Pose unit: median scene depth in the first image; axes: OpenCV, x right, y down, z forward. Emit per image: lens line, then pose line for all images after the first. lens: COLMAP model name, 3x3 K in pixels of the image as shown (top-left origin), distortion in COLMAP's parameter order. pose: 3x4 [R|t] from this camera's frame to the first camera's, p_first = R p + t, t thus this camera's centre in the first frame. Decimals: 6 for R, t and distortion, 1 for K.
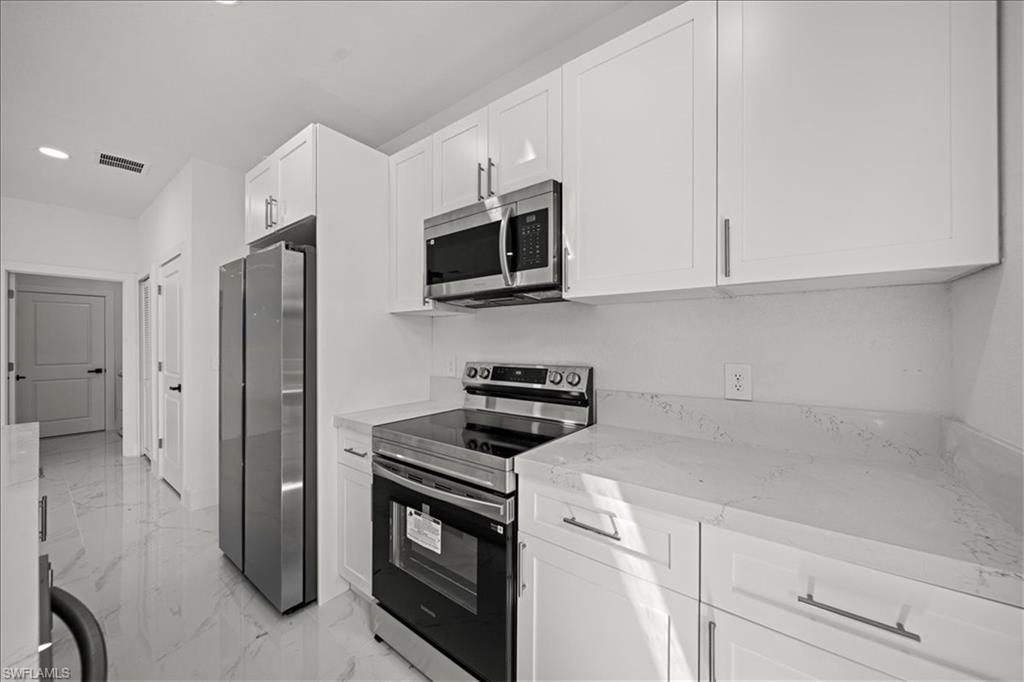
lens RADIAL K [[362.4, 0, 513.4], [0, 362.4, 342.1], [0, 0, 1]] dist [0.000220, -0.000325]
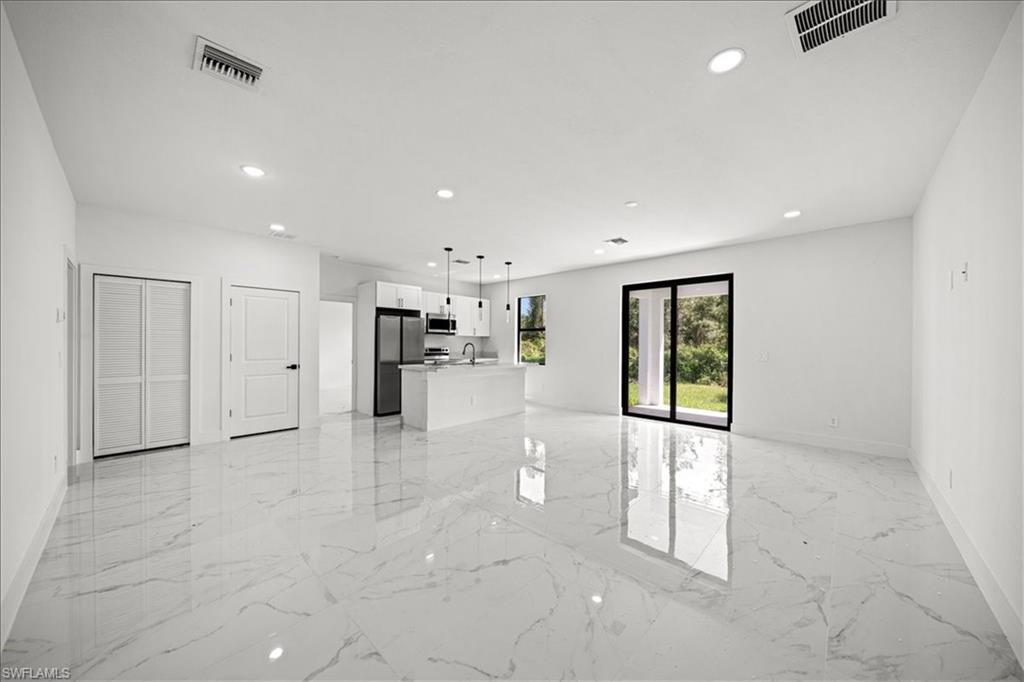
lens RADIAL K [[362.4, 0, 514.7], [0, 362.4, 343.9], [0, 0, 1]] dist [0.000220, -0.000325]
pose [[0.105020, 0.001605, 0.994469, -4.221767], [-0.007859, 0.999969, -0.000784, 0.010860], [-0.994439, -0.007733, 0.105030, -0.423778]]
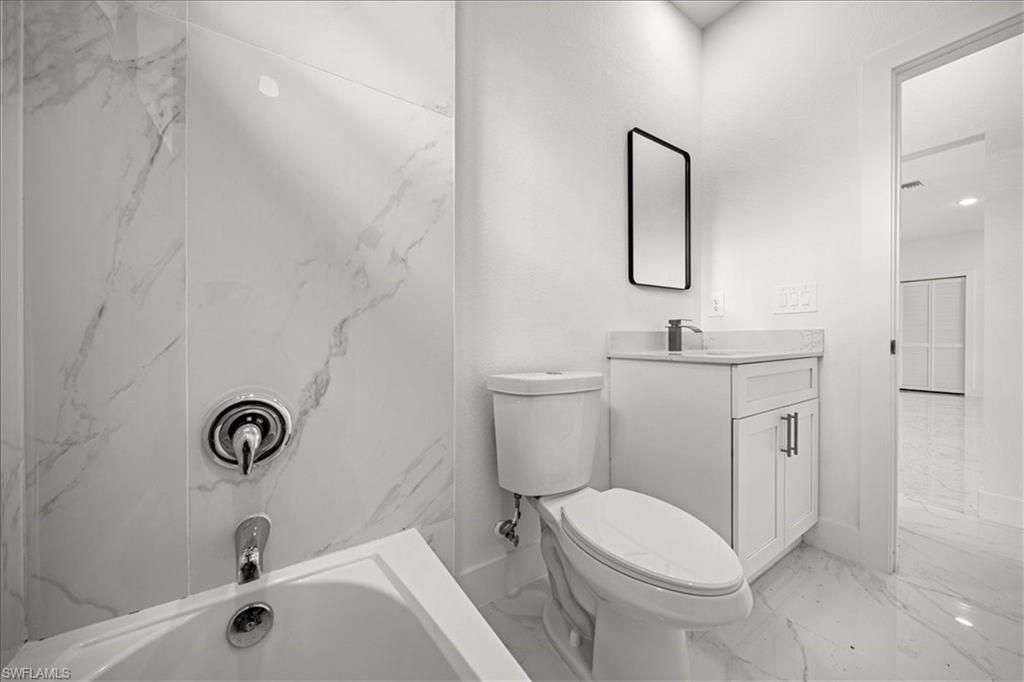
lens RADIAL K [[362.4, 0, 510.2], [0, 362.4, 340.2], [0, 0, 1]] dist [0.000220, -0.000325]
pose [[0.940427, 0.008280, -0.339895, -4.828524], [-0.003574, 0.999889, 0.014468, 0.168151], [0.339977, -0.012391, 0.940352, -2.556267]]
